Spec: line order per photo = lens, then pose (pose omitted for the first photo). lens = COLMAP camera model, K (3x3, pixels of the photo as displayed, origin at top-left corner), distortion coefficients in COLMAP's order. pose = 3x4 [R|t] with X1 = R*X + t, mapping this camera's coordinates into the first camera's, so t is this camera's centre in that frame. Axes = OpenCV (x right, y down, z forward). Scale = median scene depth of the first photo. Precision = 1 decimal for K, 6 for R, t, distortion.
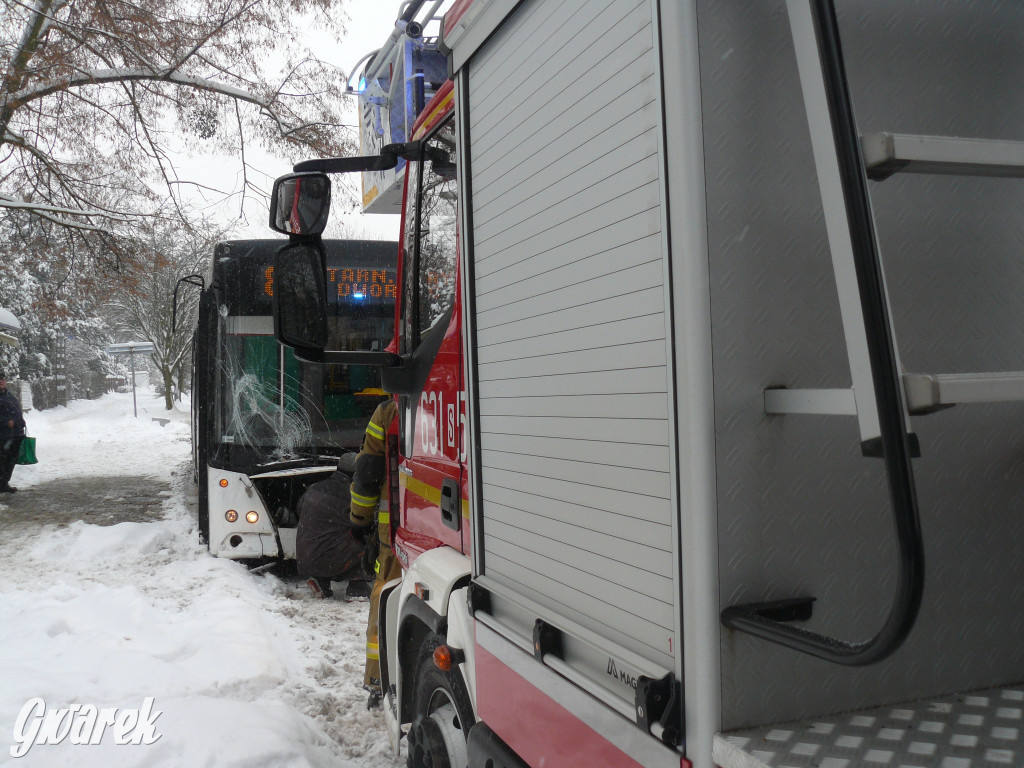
lens RADIAL K [[1102.2, 0, 506.0], [0, 1102.2, 387.0], [0, 0, 1]] dist [-0.115454, 0.000000]
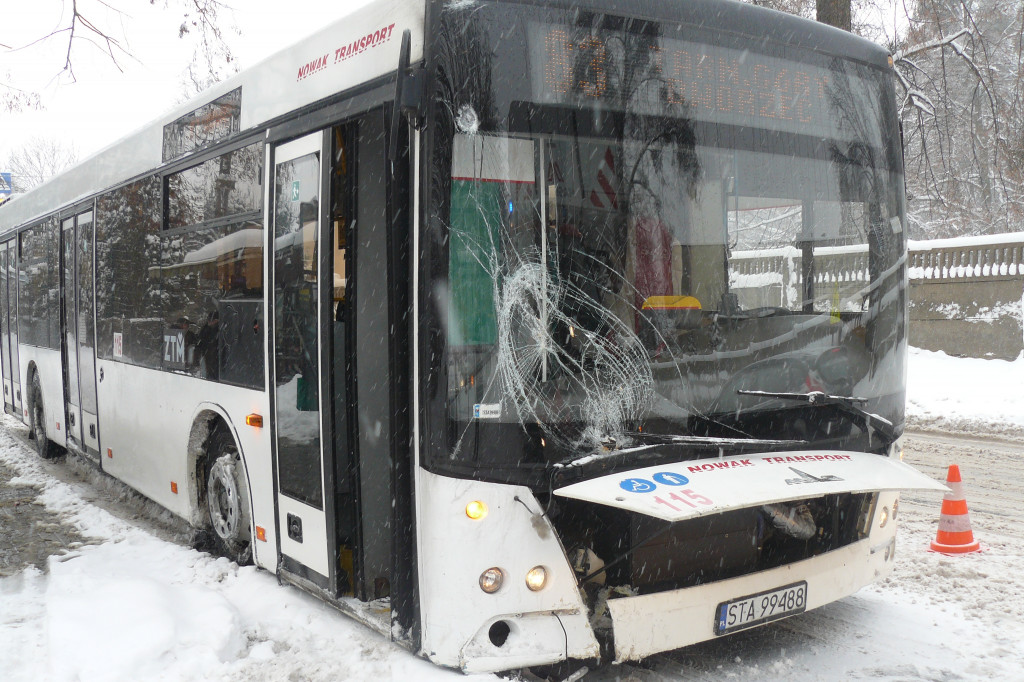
lens RADIAL K [[1100.6, 0, 502.7], [0, 1100.6, 393.2], [0, 0, 1]] dist [-0.110415, 0.000000]
pose [[0.962046, -0.038990, 0.270088, -0.367257], [0.018799, 0.996858, 0.076944, 0.006215], [-0.272239, -0.068946, 0.959756, 0.569721]]
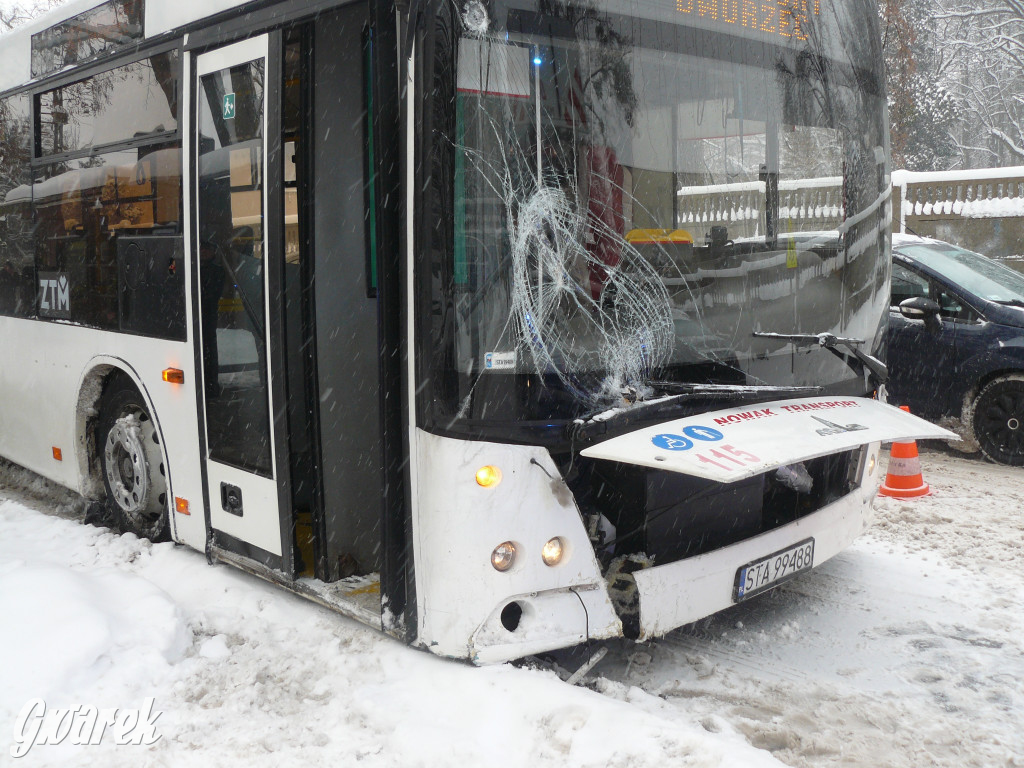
lens RADIAL K [[1102.2, 0, 512.5], [0, 1102.2, 380.0], [0, 0, 1]] dist [-0.115454, 0.000000]
pose [[0.903118, -0.068979, 0.423815, -0.411621], [0.020174, 0.992739, 0.118588, 0.009119], [-0.428917, -0.098549, 0.897952, 0.653312]]
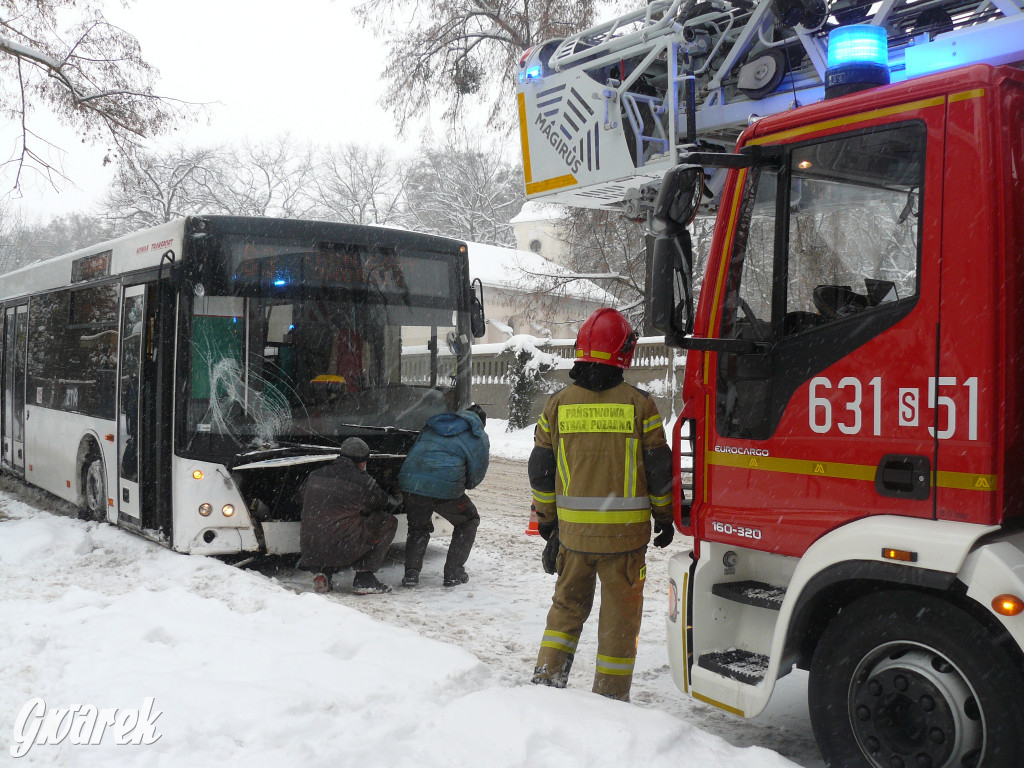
lens RADIAL K [[1102.2, 0, 508.6], [0, 1102.2, 387.2], [0, 0, 1]] dist [-0.115454, 0.000000]
pose [[0.945711, 0.008811, 0.324888, -0.310659], [-0.011244, 0.999921, 0.005612, 0.004997], [-0.324813, -0.008960, 0.945736, 0.033768]]
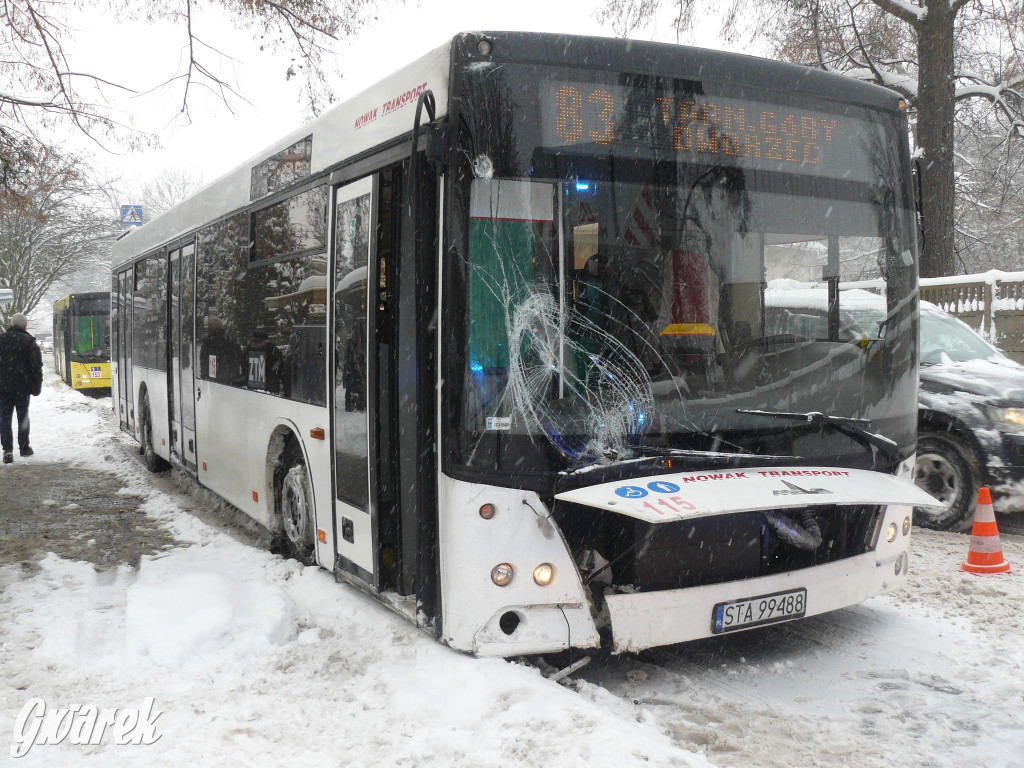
lens RADIAL K [[1102.2, 0, 507.1], [0, 1102.2, 384.8], [0, 0, 1]] dist [-0.115454, 0.000000]
pose [[0.985351, -0.019163, 0.169460, -0.334636], [0.012454, 0.999099, 0.040567, 0.009524], [-0.170084, -0.037863, 0.984702, 0.501939]]
